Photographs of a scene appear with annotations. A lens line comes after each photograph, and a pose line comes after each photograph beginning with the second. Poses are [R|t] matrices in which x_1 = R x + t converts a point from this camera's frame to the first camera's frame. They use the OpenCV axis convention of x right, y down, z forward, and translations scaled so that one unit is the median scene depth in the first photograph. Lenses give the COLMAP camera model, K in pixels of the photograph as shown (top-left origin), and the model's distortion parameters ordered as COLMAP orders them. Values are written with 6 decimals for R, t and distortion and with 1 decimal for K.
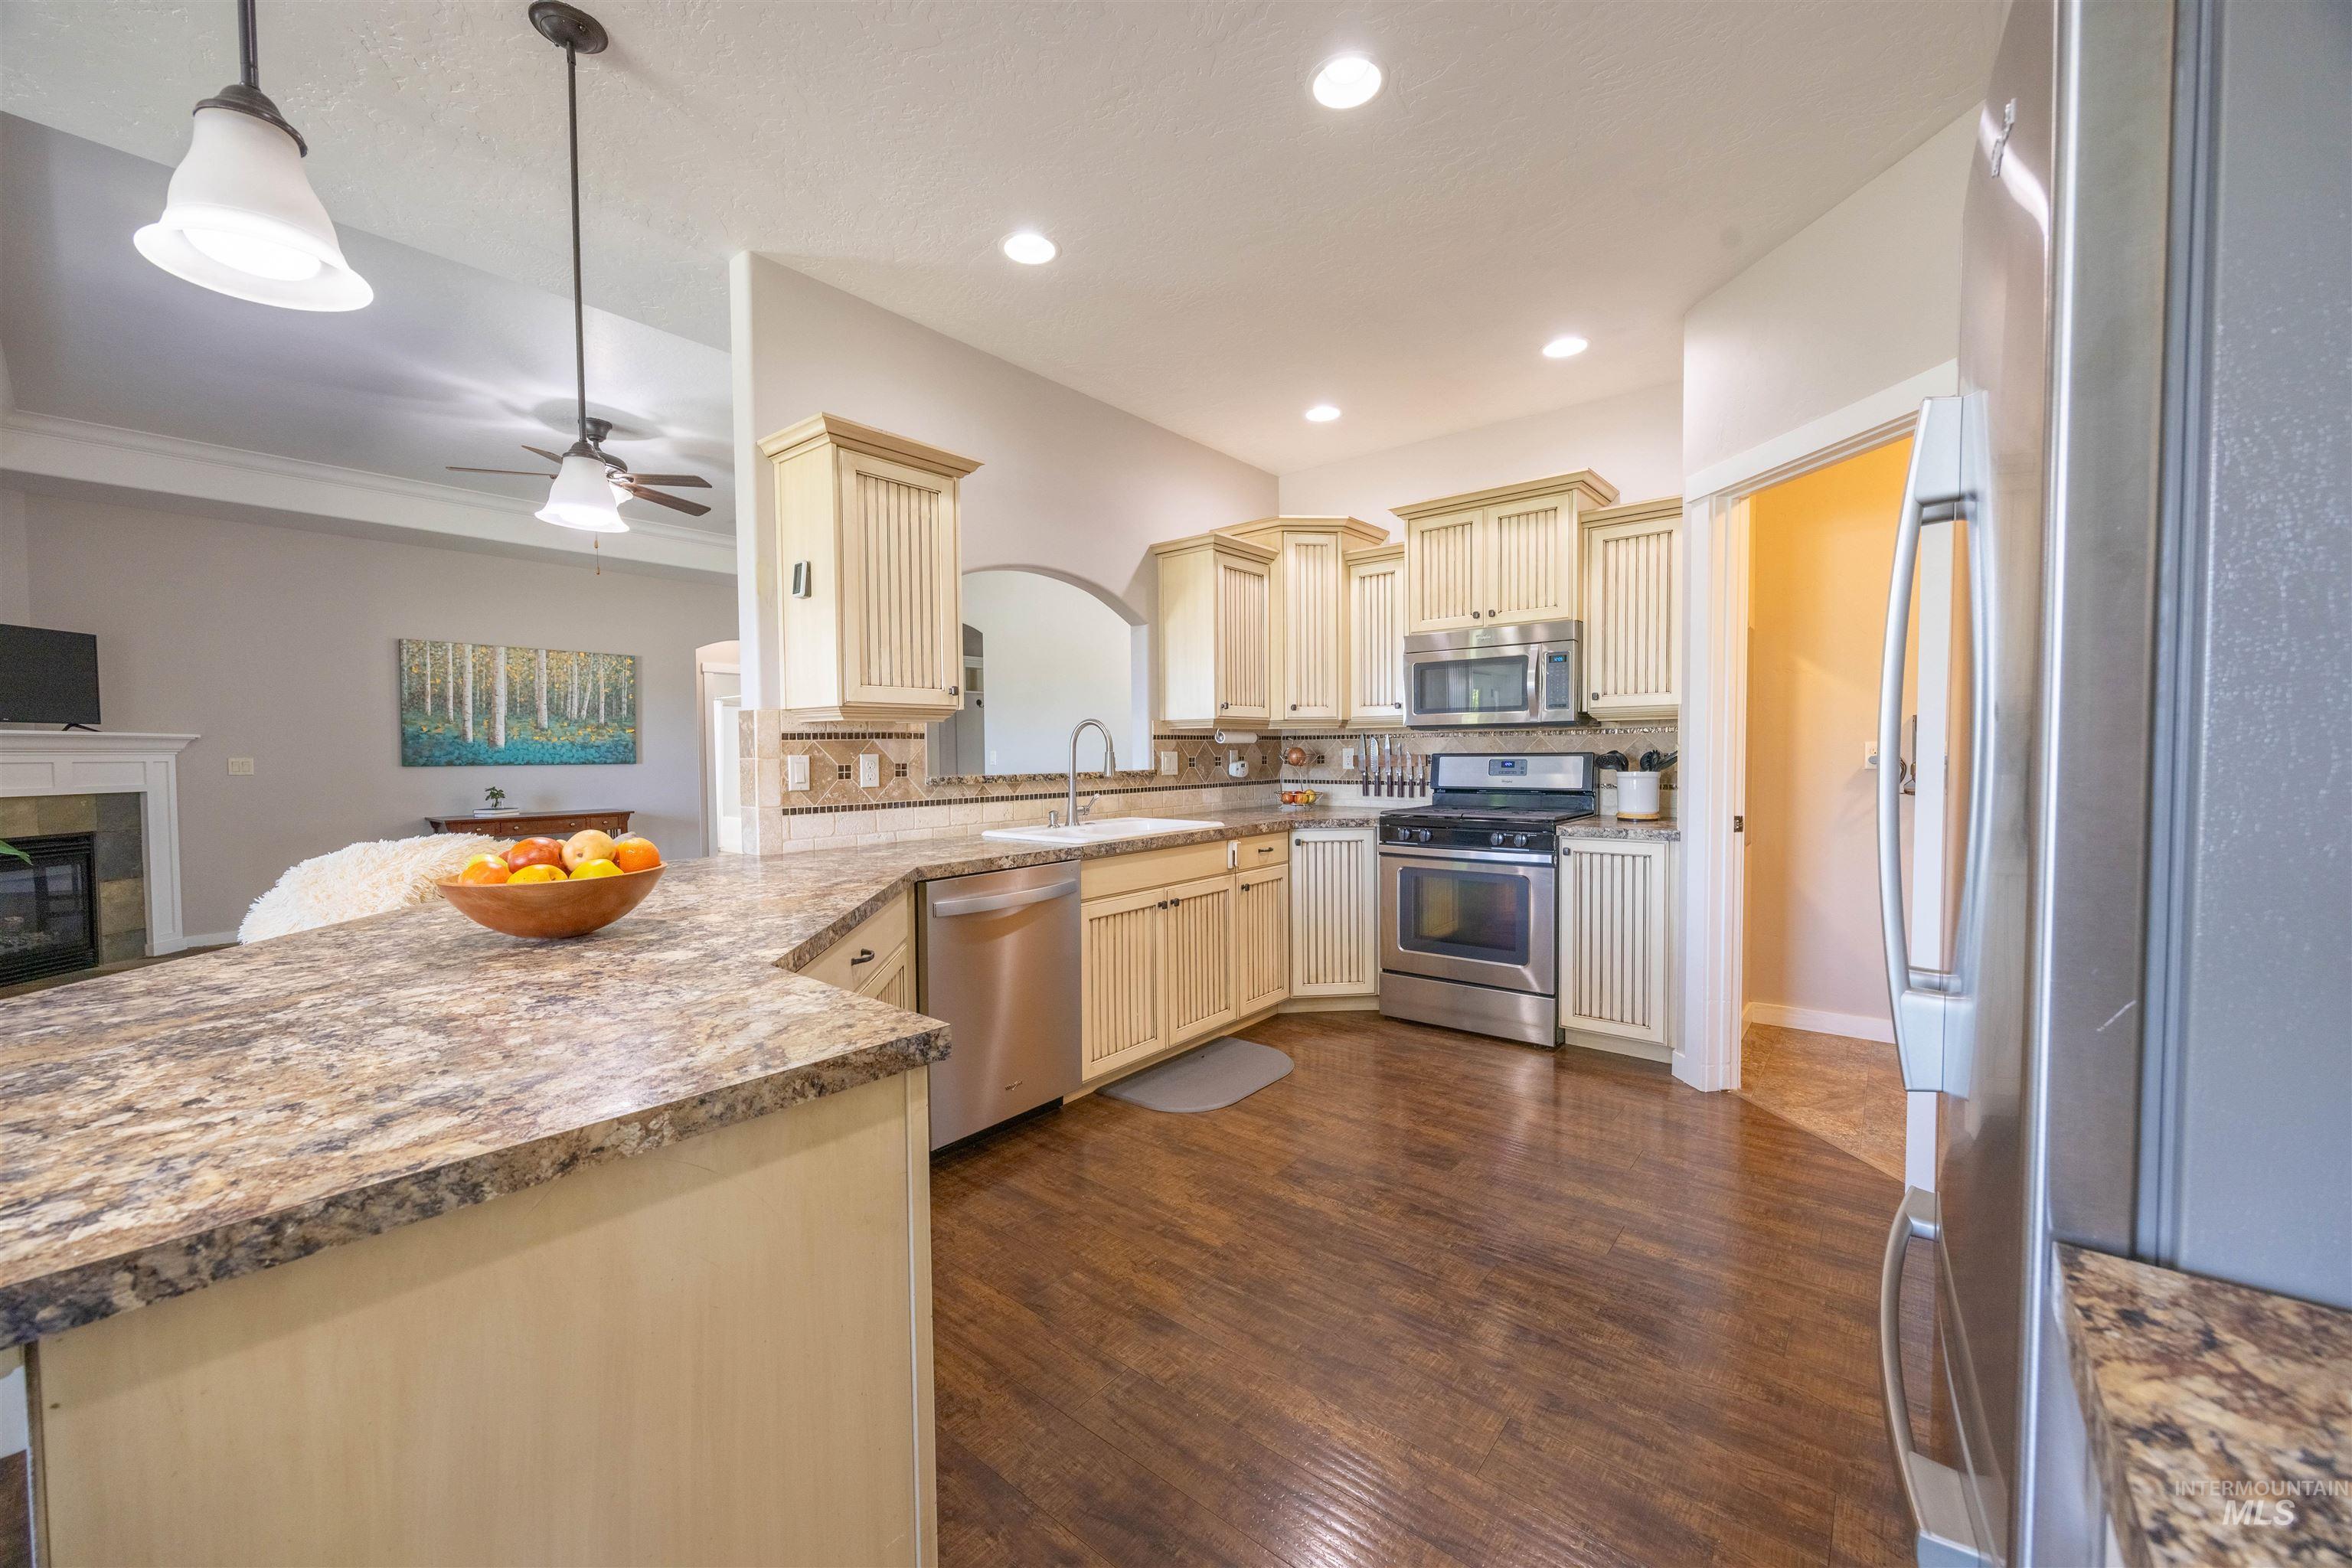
lens RADIAL K [[887.6, 0, 1188.3], [0, 887.6, 780.3], [0, 0, 1]] dist [-0.006390, 0.000380]
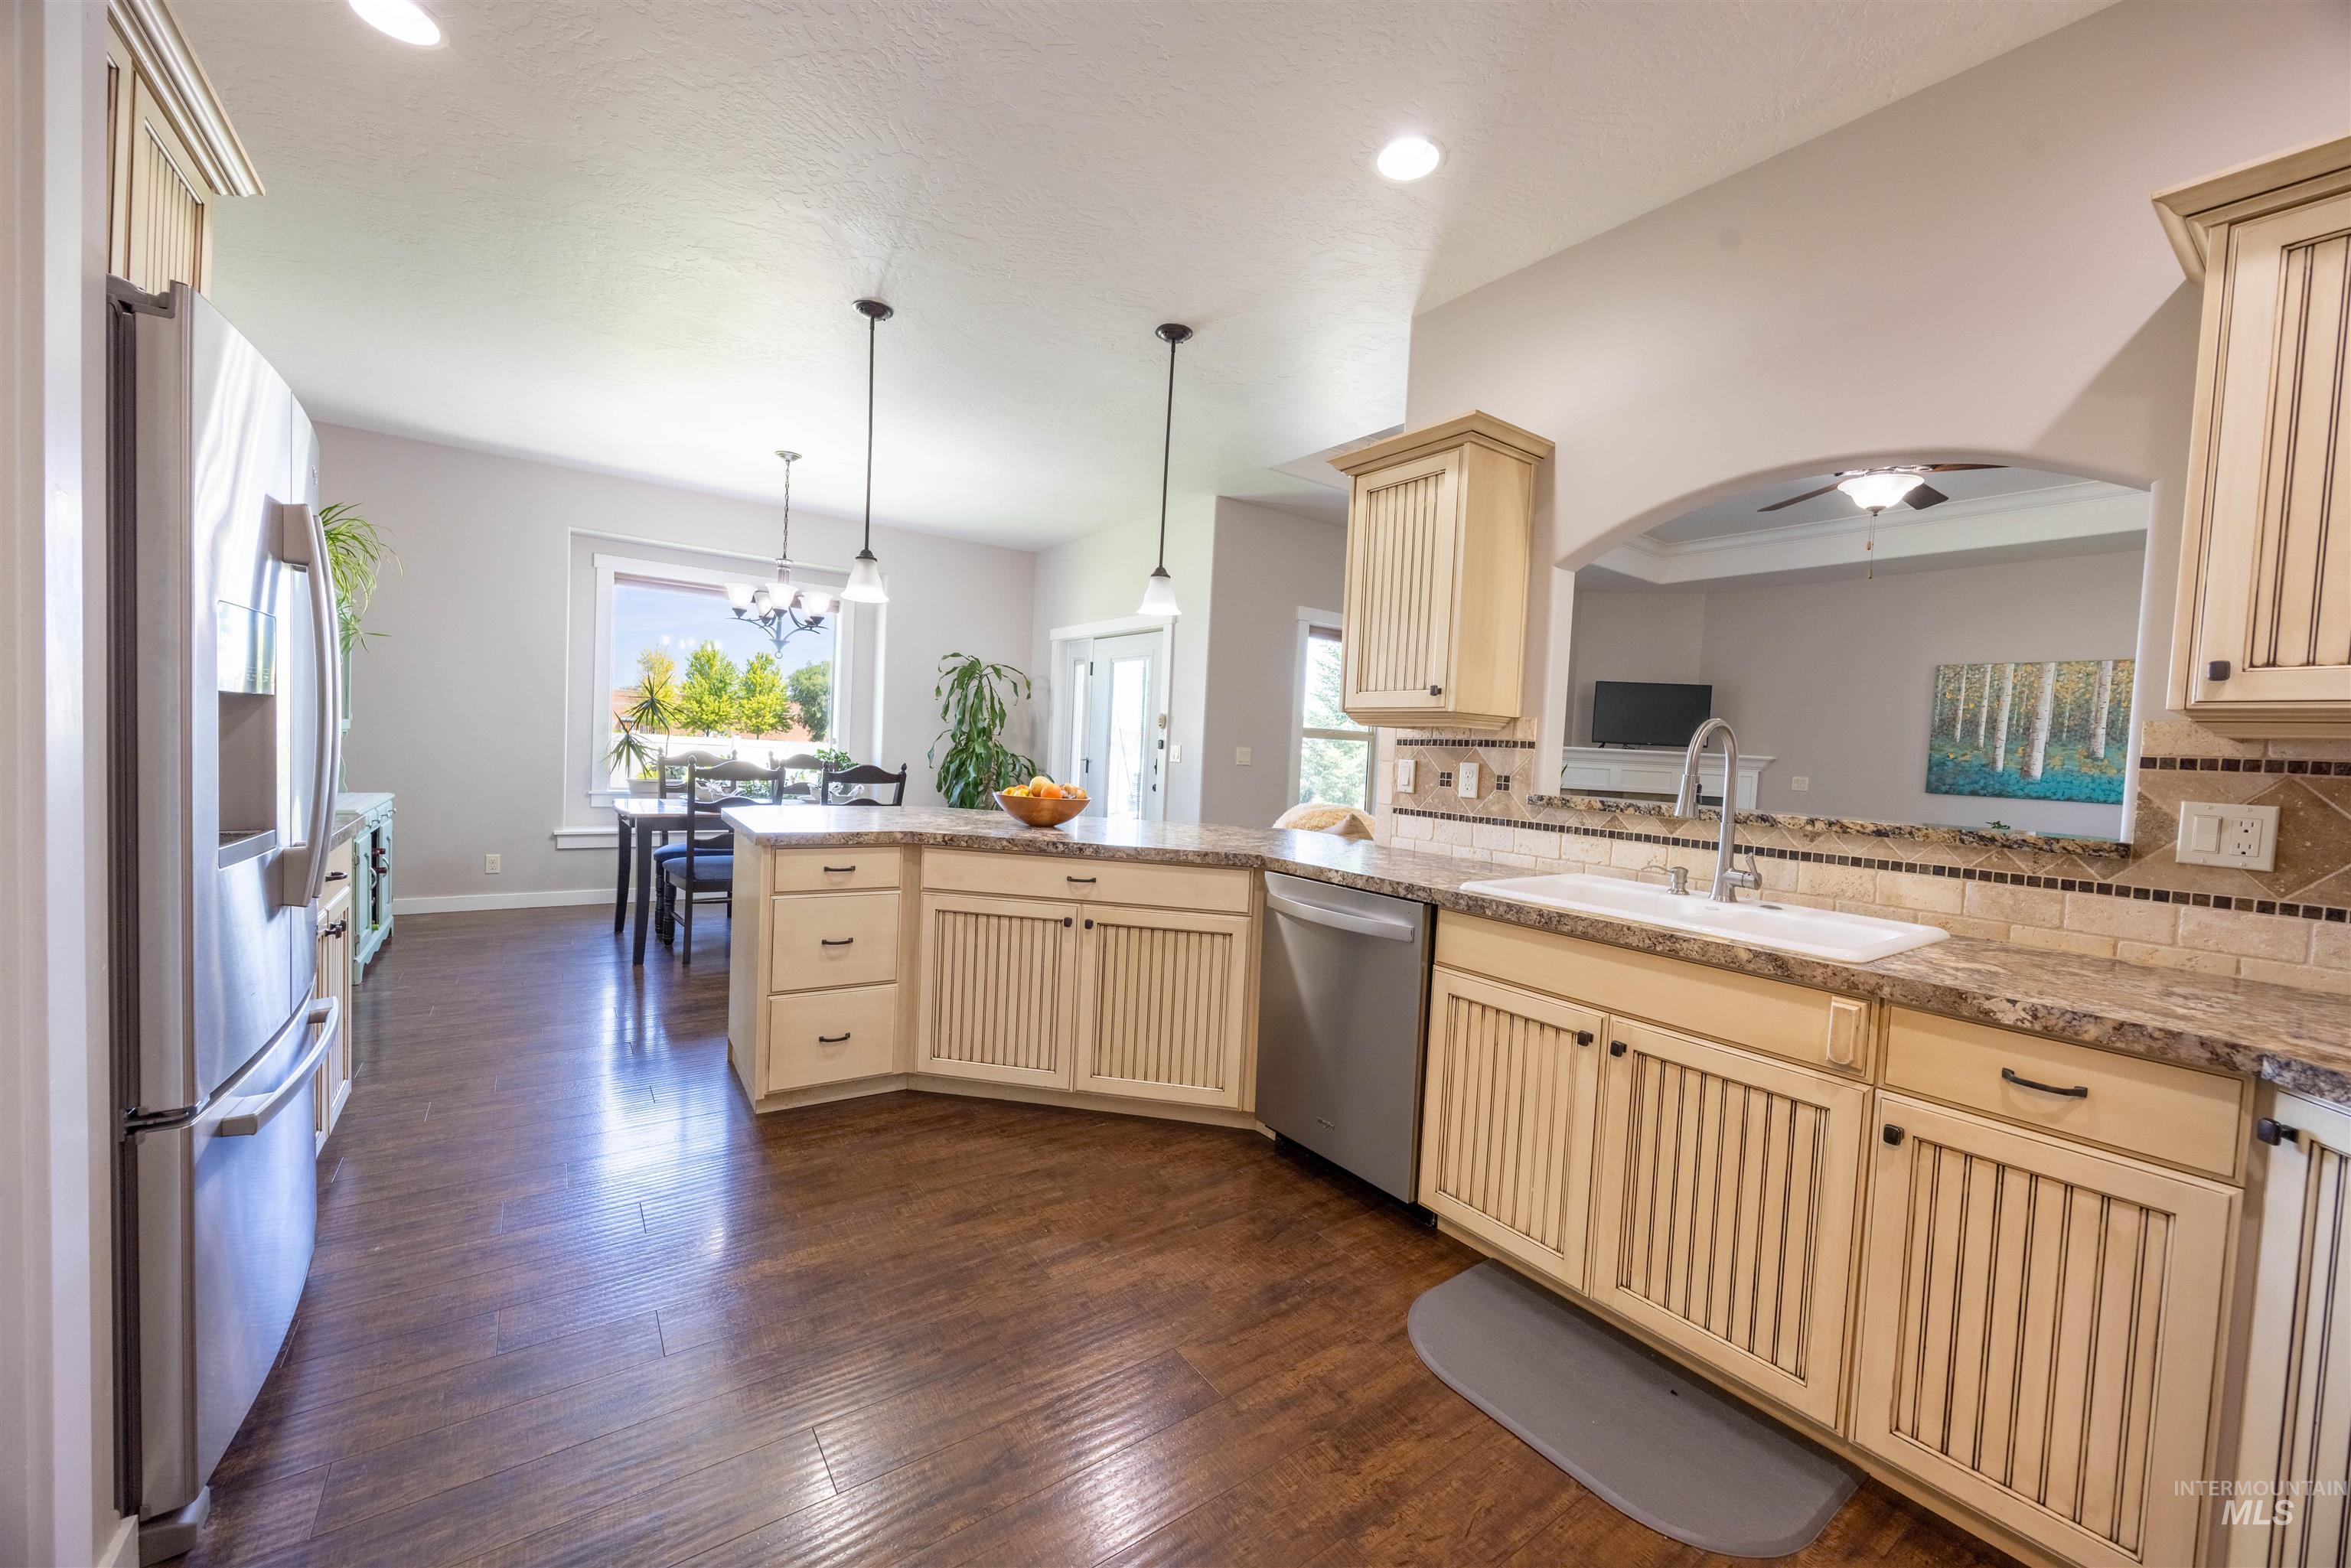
lens RADIAL K [[887.1, 0, 1175.9], [0, 887.1, 780.6], [0, 0, 1]] dist [-0.006390, 0.000380]
pose [[-0.263877, 0.033565, -0.963972, 0.530113], [-0.080097, 0.995180, 0.056577, -0.032654], [0.961225, 0.092140, -0.259917, 0.795336]]
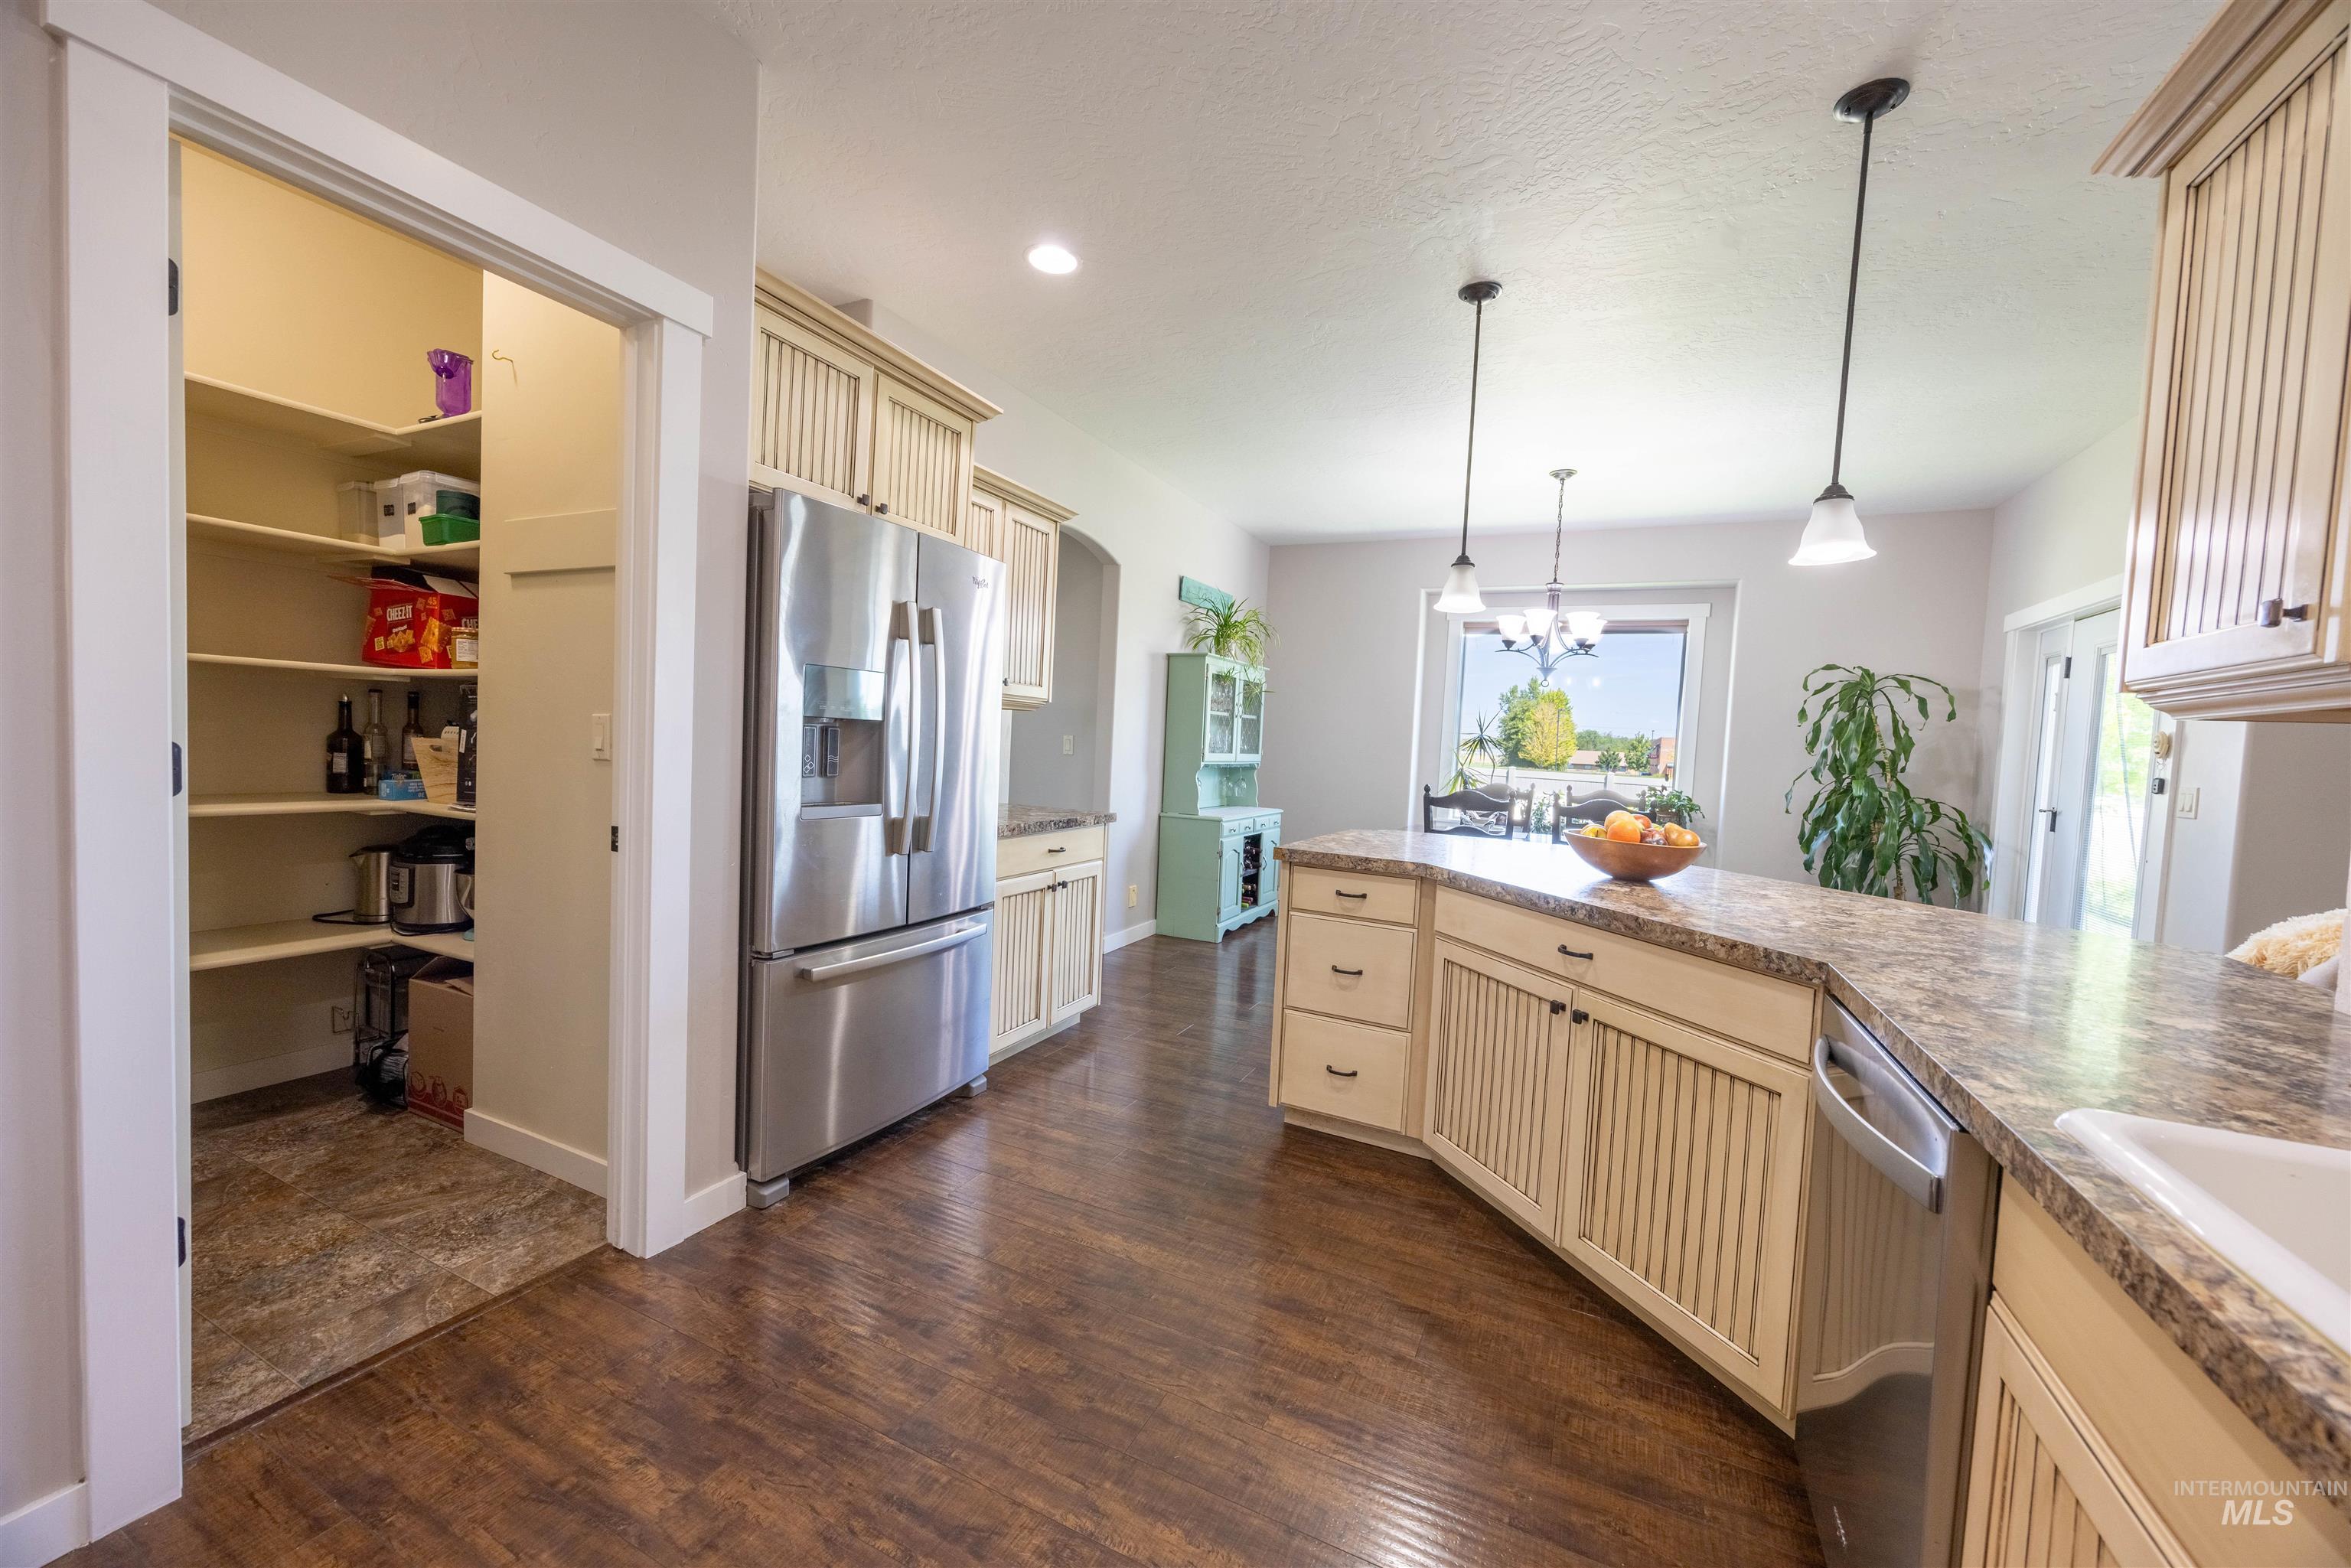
lens RADIAL K [[887.1, 0, 1211.7], [0, 887.1, 784.3], [0, 0, 1]] dist [-0.006390, 0.000380]
pose [[-0.970527, -0.026165, -0.239566, 0.163685], [-0.047010, 0.995546, 0.081716, -0.034755], [0.236361, 0.090570, -0.967435, 0.993296]]
